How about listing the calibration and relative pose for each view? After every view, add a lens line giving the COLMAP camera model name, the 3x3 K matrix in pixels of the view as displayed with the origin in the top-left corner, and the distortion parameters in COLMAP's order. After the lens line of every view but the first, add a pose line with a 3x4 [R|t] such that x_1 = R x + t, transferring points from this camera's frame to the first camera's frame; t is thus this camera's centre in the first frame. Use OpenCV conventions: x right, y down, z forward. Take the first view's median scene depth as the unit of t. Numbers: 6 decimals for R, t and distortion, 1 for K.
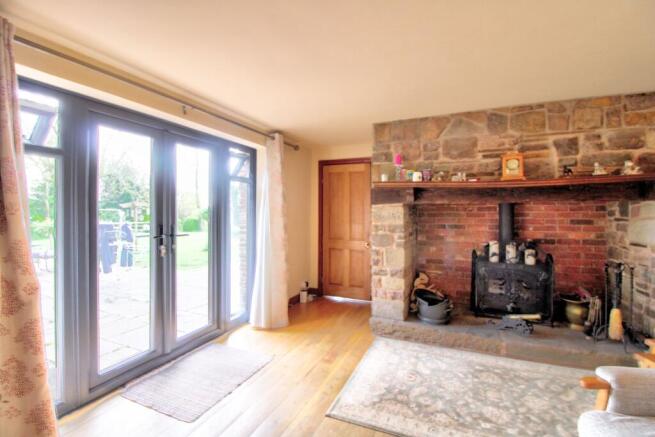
lens RADIAL K [[303.2, 0, 330.3], [0, 303.2, 212.6], [0, 0, 1]] dist [-0.007768, -0.007831]
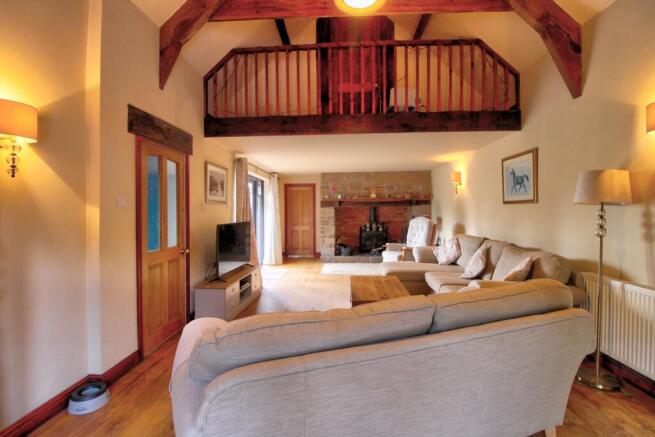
lens RADIAL K [[303.2, 0, 326.7], [0, 303.2, 215.6], [0, 0, 1]] dist [-0.007768, -0.007831]
pose [[0.942982, -0.011241, 0.332653, -0.621733], [0.008414, 0.999915, 0.009937, 0.012252], [-0.332736, -0.006571, 0.942997, -1.269062]]
